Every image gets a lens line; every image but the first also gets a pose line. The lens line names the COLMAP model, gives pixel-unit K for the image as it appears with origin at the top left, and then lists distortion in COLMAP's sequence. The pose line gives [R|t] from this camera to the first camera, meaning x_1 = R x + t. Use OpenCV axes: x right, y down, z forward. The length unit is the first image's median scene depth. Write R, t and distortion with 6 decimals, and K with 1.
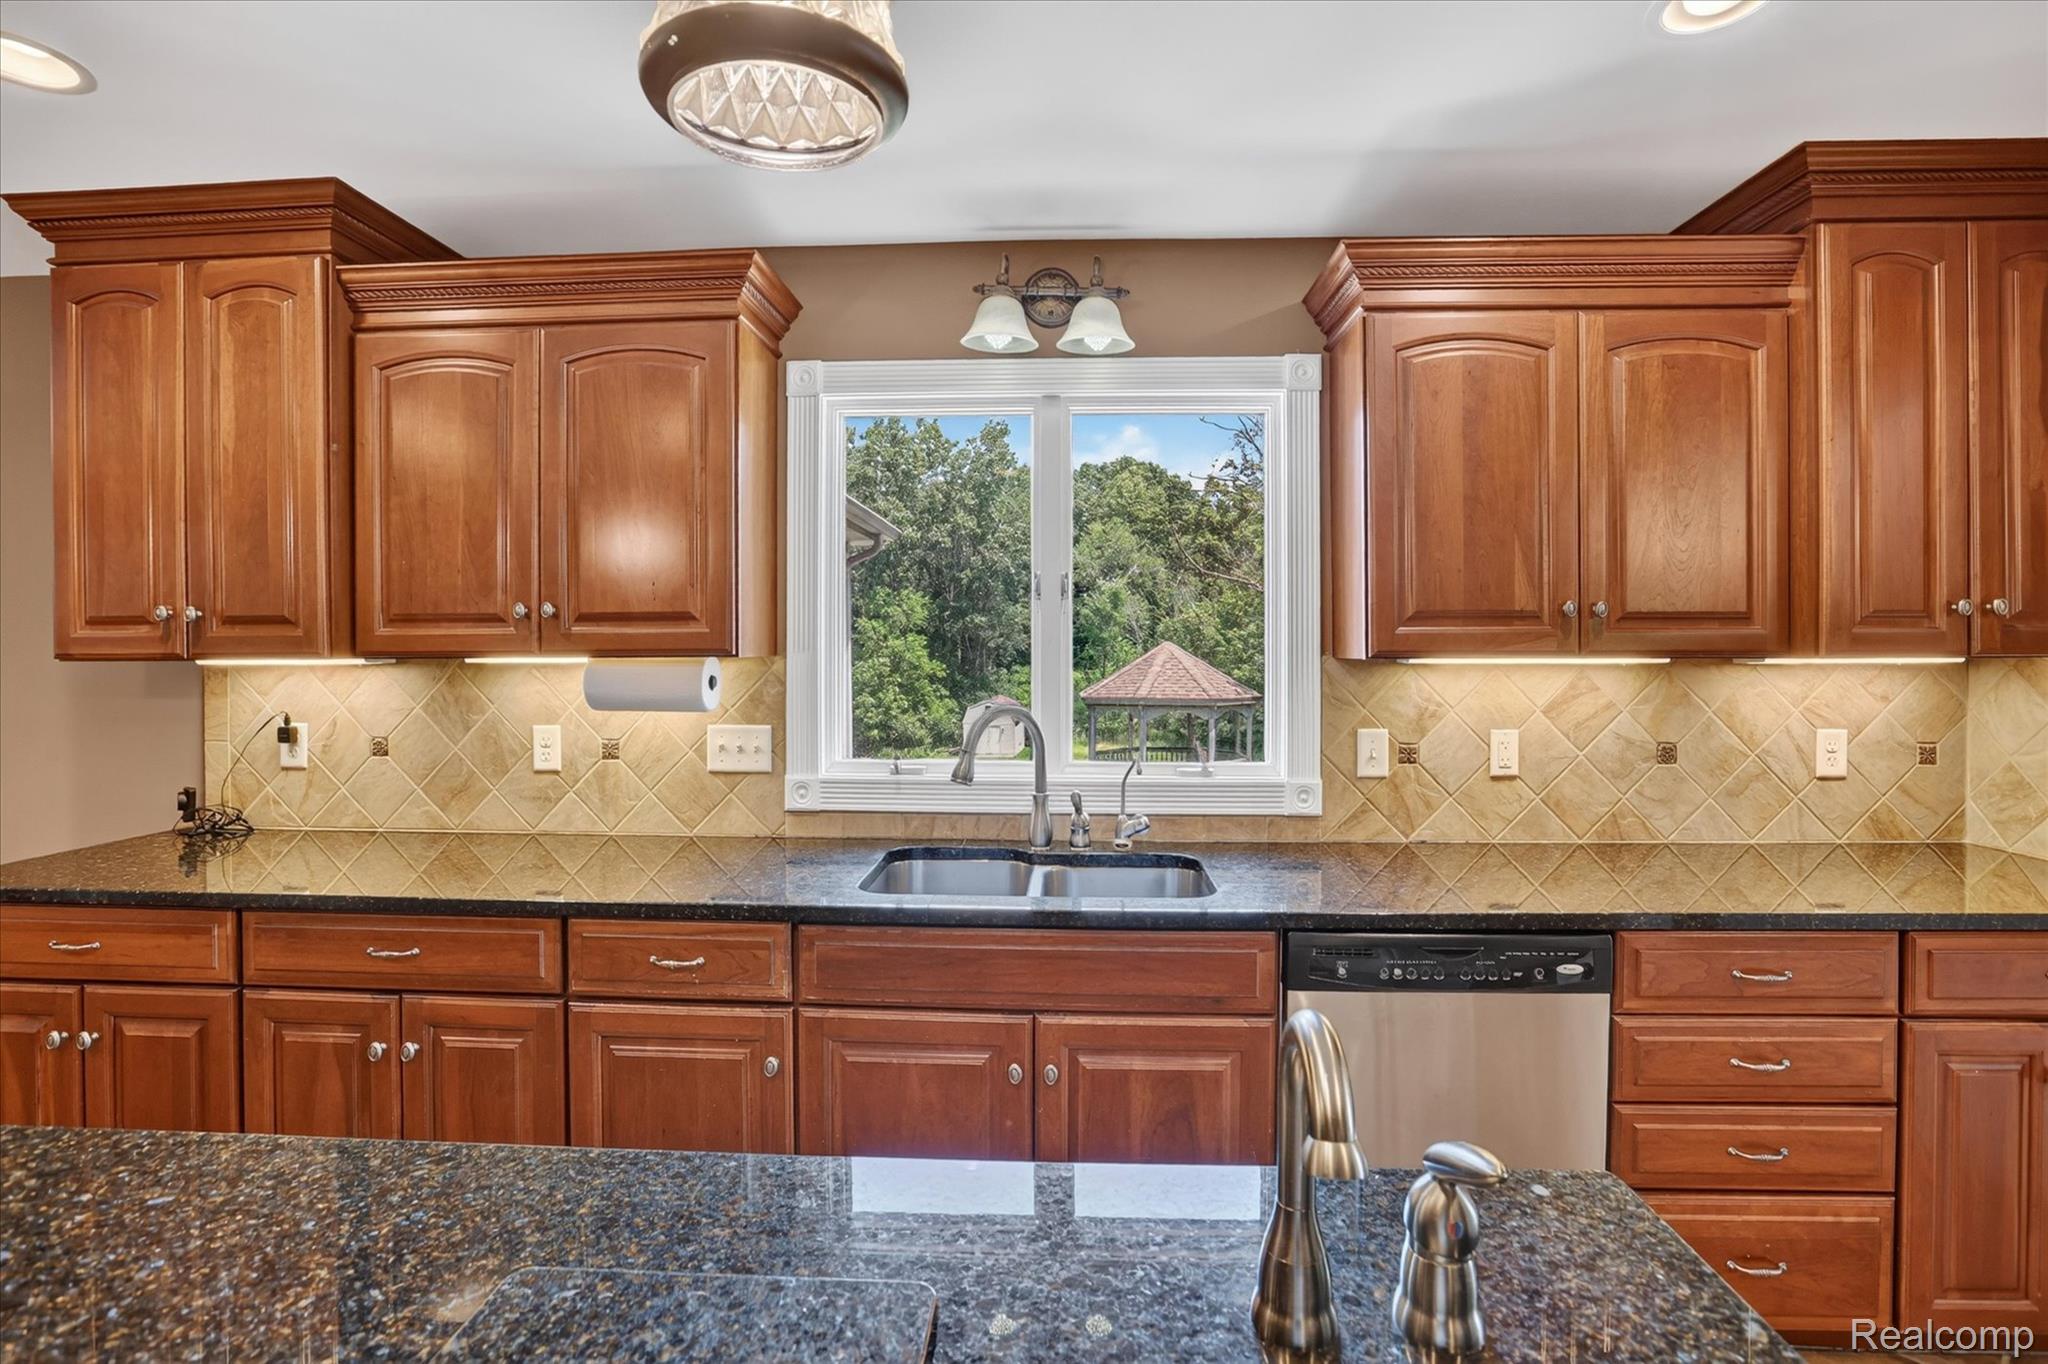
lens RADIAL K [[954.8, 0, 1024.0], [0, 954.8, 664.5], [0, 0, 1]] dist [-0.035867, 0.000018]
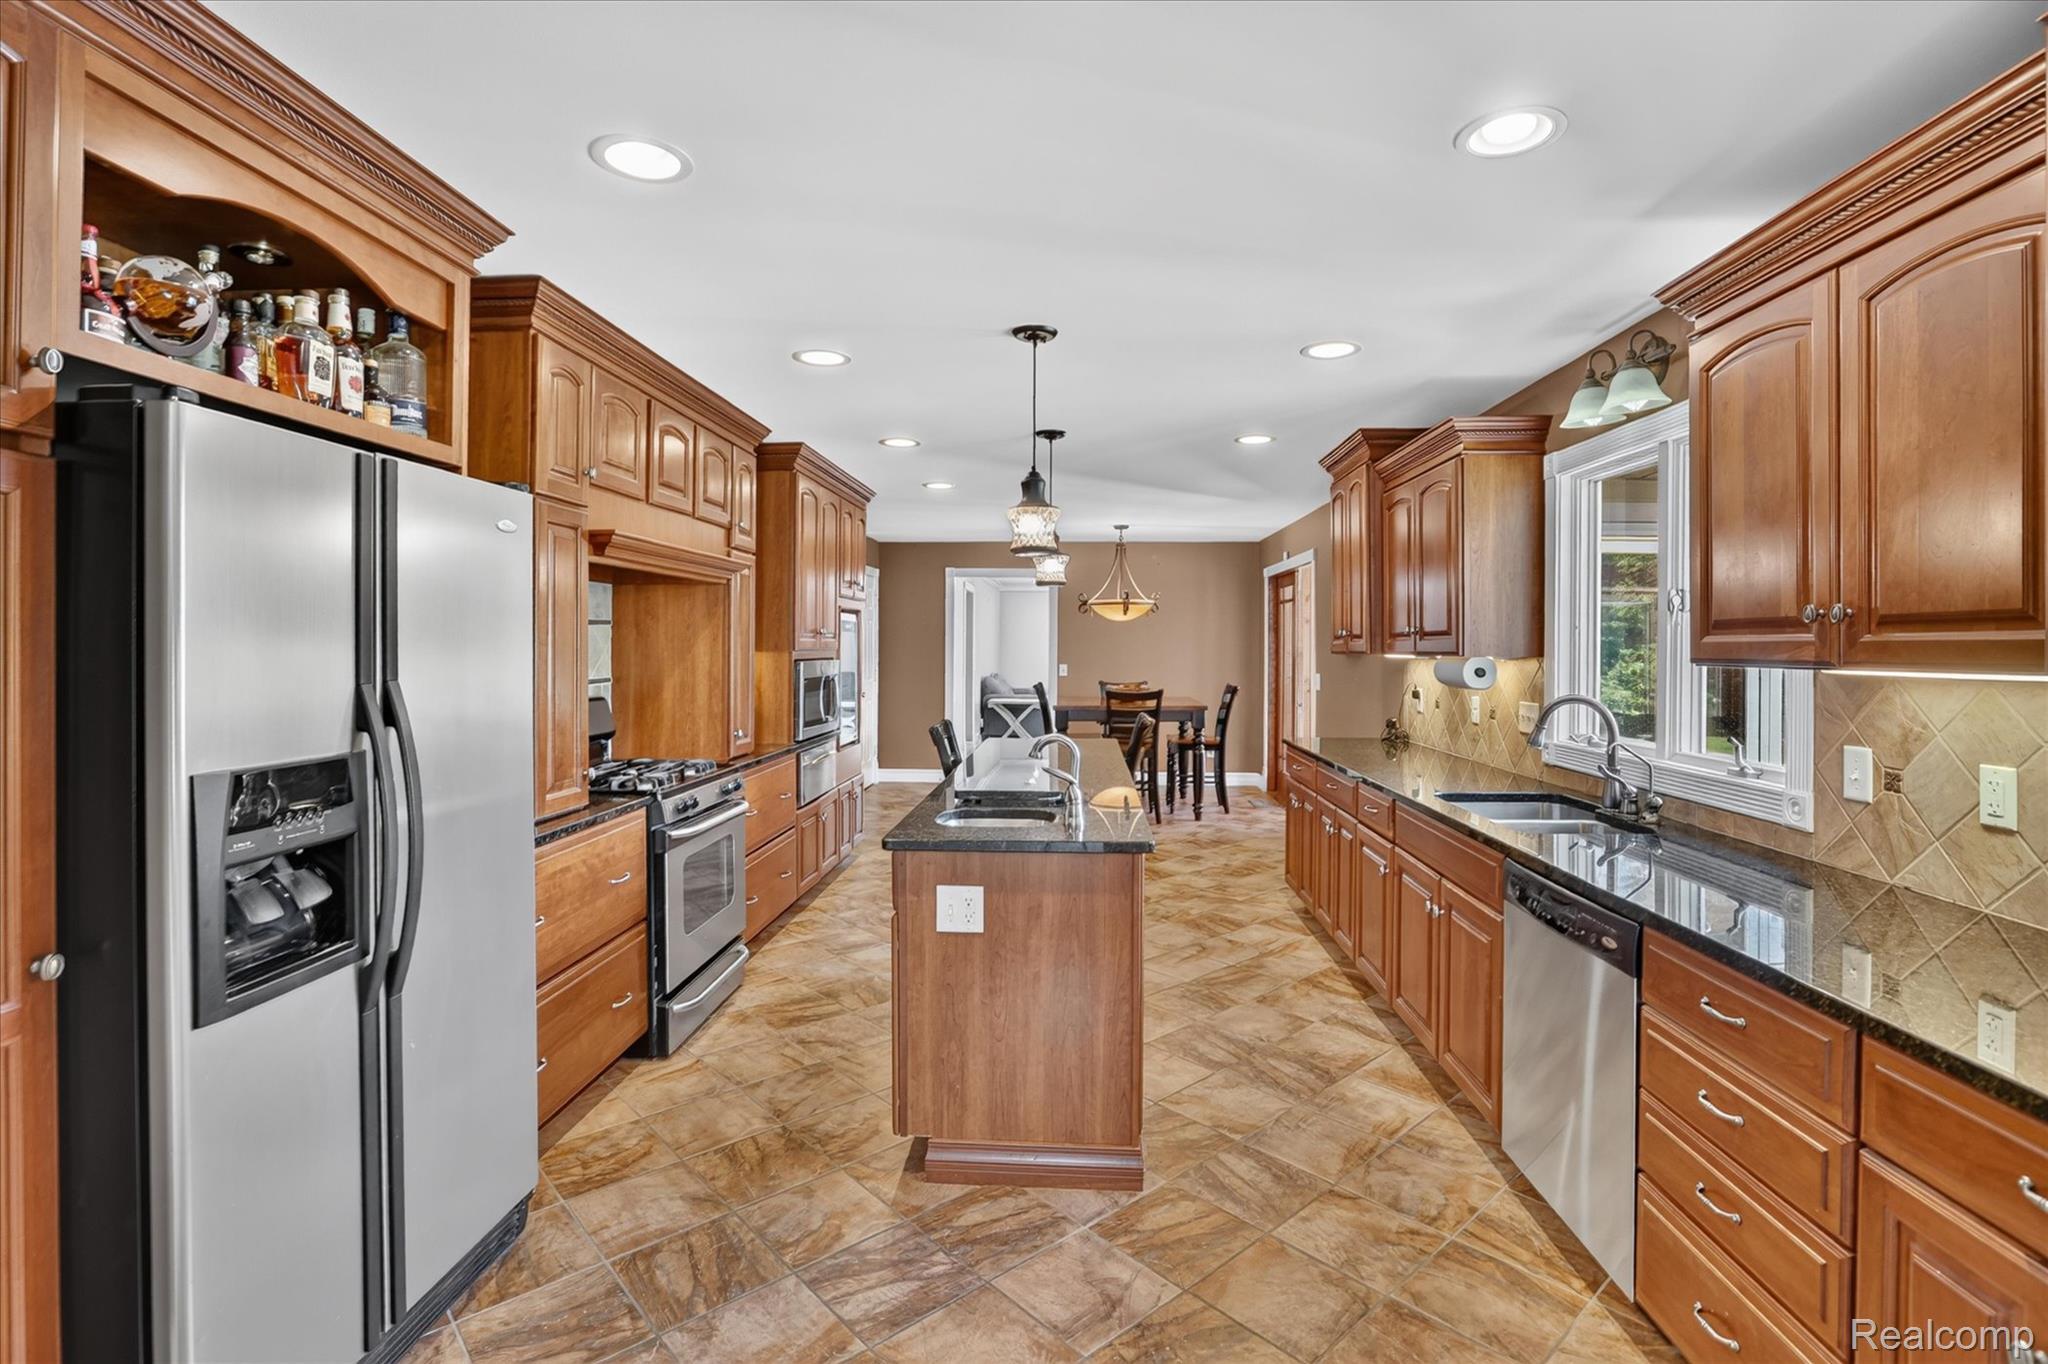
lens RADIAL K [[954.8, 0, 1023.1], [0, 954.8, 649.3], [0, 0, 1]] dist [-0.035867, 0.000018]
pose [[-0.006916, 0.008116, -0.999943, 1.242101], [-0.025400, 0.999643, 0.008289, -0.011128], [0.999653, 0.025456, -0.006708, 0.219020]]
